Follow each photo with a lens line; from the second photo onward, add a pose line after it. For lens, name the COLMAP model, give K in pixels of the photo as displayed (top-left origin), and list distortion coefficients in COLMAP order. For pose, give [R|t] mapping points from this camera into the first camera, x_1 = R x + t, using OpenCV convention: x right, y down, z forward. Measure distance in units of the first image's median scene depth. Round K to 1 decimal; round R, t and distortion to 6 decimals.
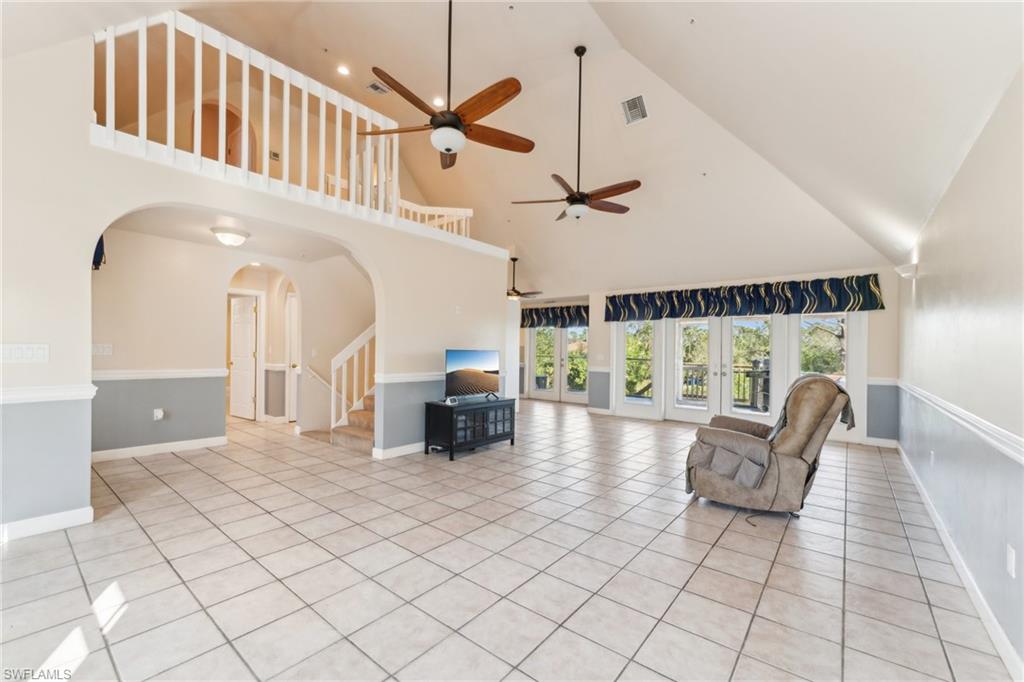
lens RADIAL K [[417.6, 0, 509.9], [0, 417.6, 350.3], [0, 0, 1]] dist [0.002821, -0.001842]
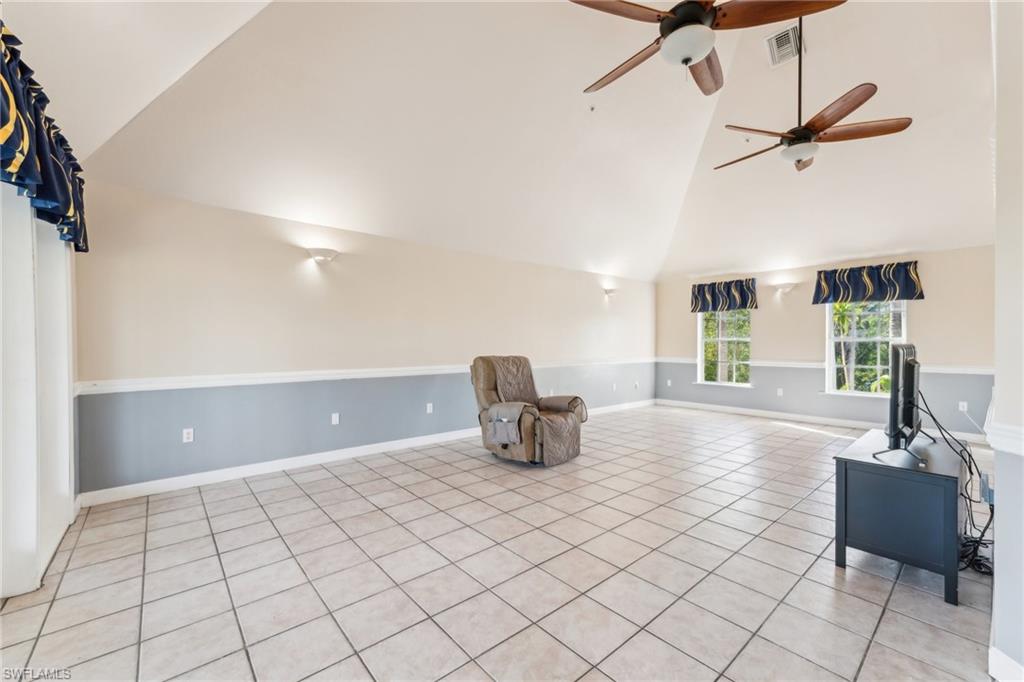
lens RADIAL K [[417.6, 0, 514.9], [0, 417.6, 344.4], [0, 0, 1]] dist [0.002821, -0.001842]
pose [[0.985853, -0.005963, -0.167504, -0.128617], [0.006483, 0.999976, 0.002555, -0.001360], [0.167485, -0.003605, 0.985868, 0.106543]]
